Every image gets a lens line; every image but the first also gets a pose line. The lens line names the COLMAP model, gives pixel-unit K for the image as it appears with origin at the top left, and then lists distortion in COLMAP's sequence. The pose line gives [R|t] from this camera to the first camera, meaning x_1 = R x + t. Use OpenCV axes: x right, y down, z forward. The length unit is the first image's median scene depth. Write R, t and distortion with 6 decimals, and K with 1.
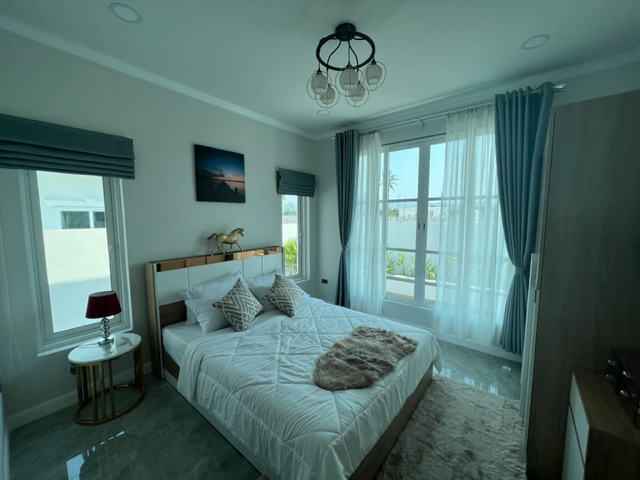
lens RADIAL K [[256.8, 0, 320.4], [0, 256.8, 240.6], [0, 0, 1]] dist [-0.001366, 0.000139]
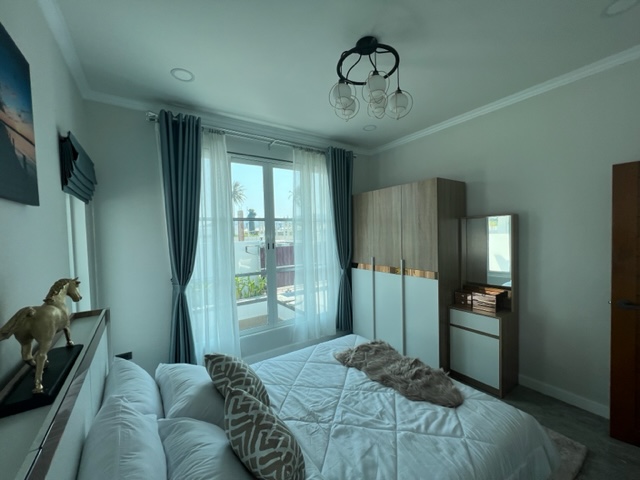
lens RADIAL K [[256.8, 0, 320.4], [0, 256.8, 240.6], [0, 0, 1]] dist [-0.001366, 0.000139]
pose [[0.285366, -0.032198, 0.957878, -0.533986], [0.112946, 0.993601, -0.000249, -0.059736], [-0.951740, 0.108259, 0.287176, 0.571830]]
